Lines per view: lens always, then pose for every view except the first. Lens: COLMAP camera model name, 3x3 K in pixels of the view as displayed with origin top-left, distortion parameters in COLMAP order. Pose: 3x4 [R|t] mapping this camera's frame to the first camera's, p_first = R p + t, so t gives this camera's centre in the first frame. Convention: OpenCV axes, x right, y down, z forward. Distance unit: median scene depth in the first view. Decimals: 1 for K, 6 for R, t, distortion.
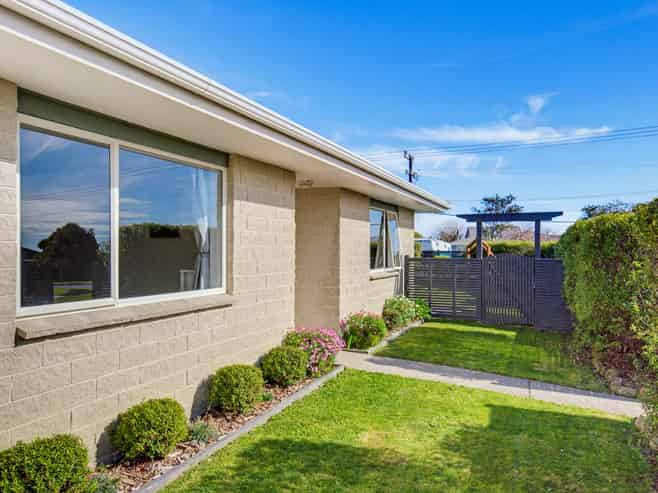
lens RADIAL K [[520.1, 0, 329.0], [0, 520.1, 246.5], [0, 0, 1]] dist [0.000328, -0.000420]
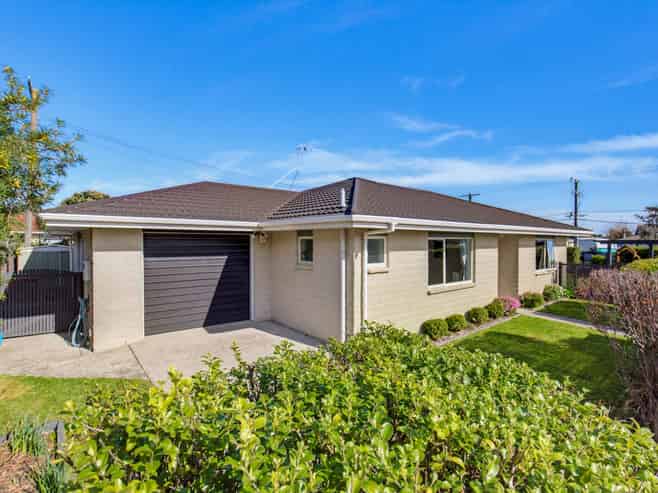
lens RADIAL K [[344.5, 0, 329.0], [0, 344.5, 246.5], [0, 0, 1]] dist [-0.000932, 0.000875]
pose [[0.887105, 0.000523, -0.461567, -0.018073], [0.007262, 0.999860, 0.015090, -0.088541], [0.461510, -0.016738, 0.886977, -0.652288]]
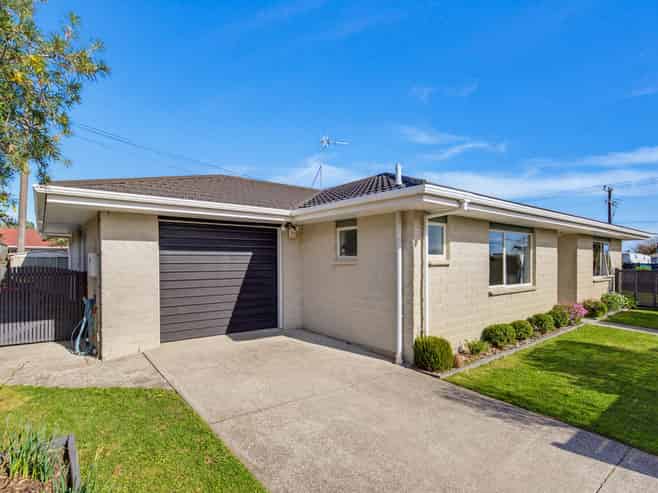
lens RADIAL K [[363.1, 0, 327.7], [0, 363.1, 266.6], [0, 0, 1]] dist [0.000856, 0.001479]
pose [[0.880273, -0.002240, -0.474462, -0.152041], [0.011061, 0.999814, 0.015800, -0.022180], [0.474339, -0.019156, 0.880134, -0.609313]]
